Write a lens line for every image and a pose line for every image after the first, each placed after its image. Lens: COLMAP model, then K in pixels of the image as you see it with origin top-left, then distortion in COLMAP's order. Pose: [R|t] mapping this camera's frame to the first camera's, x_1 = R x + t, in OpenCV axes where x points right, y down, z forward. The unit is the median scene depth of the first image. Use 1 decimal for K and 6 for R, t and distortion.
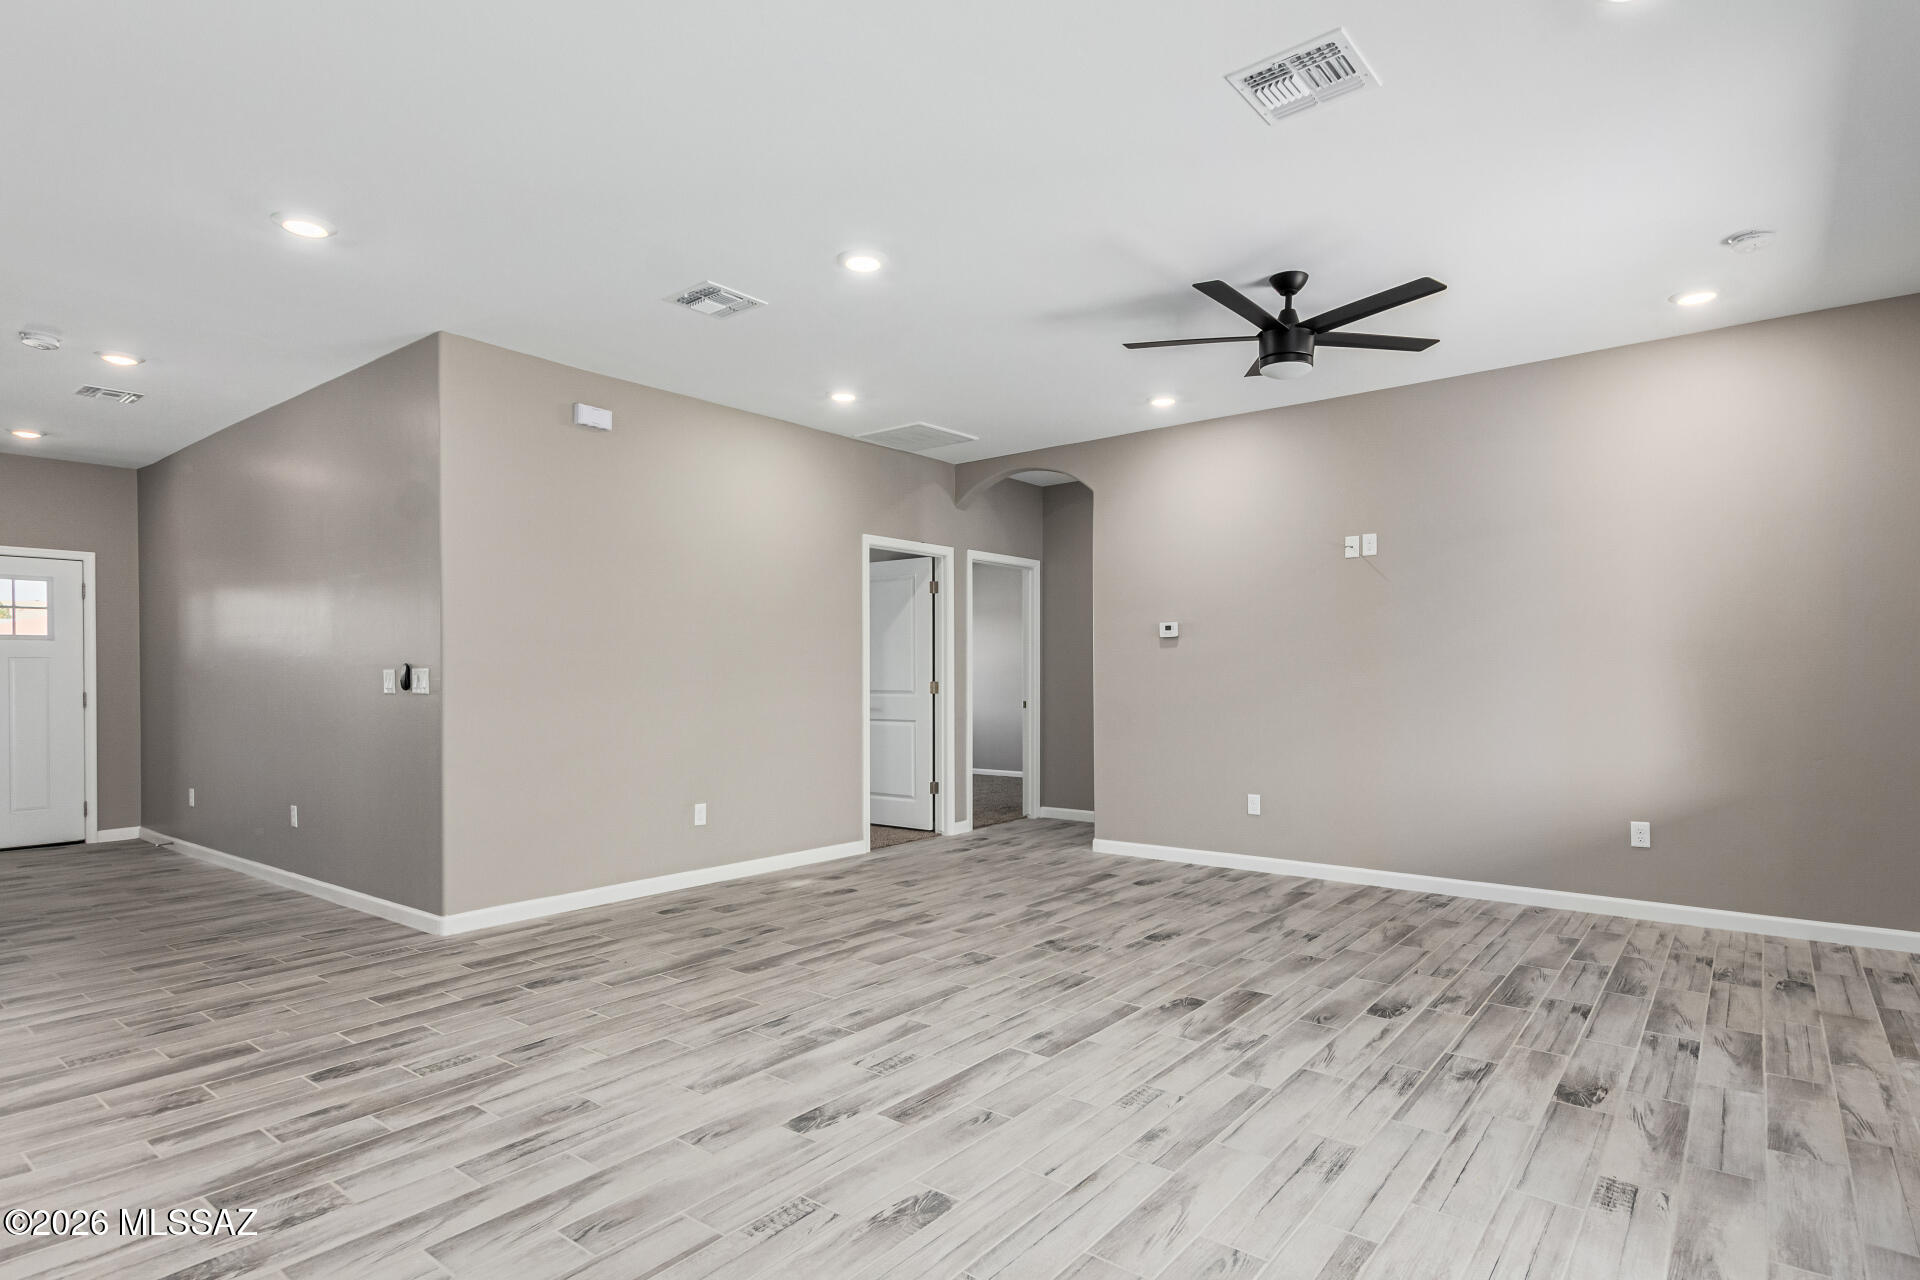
lens RADIAL K [[1001.8, 0, 957.8], [0, 1001.8, 684.0], [0, 0, 1]] dist [0.004500, 0.001495]
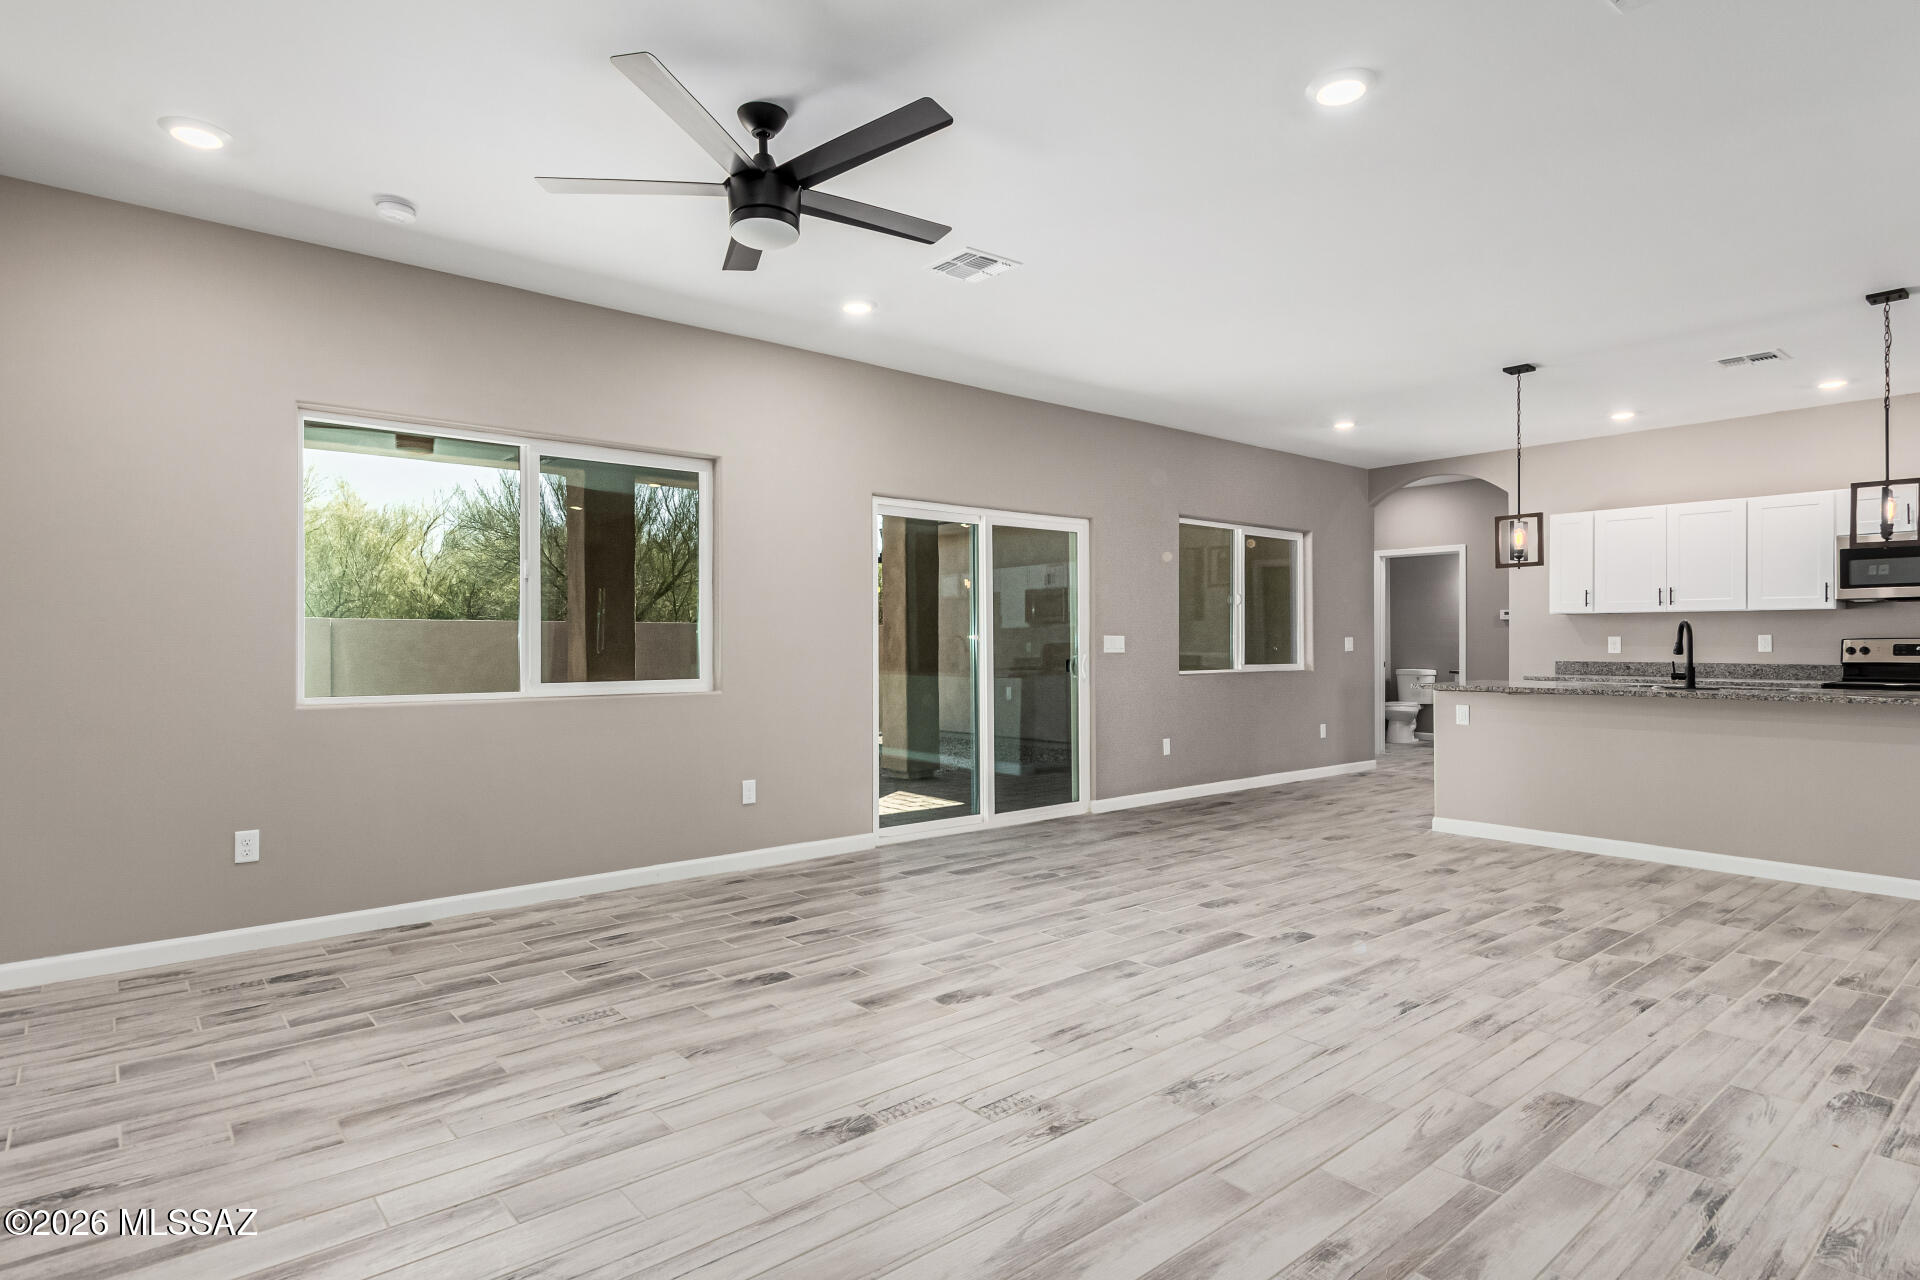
lens RADIAL K [[1014.1, 0, 960.0], [0, 1014.1, 640.0], [0, 0, 1]] dist [0.004525, 0.001267]
pose [[-0.981853, 0.006346, 0.189538, 0.050018], [0.007026, 0.999971, 0.002915, -0.013175], [-0.189514, 0.004193, -0.981869, 2.051593]]
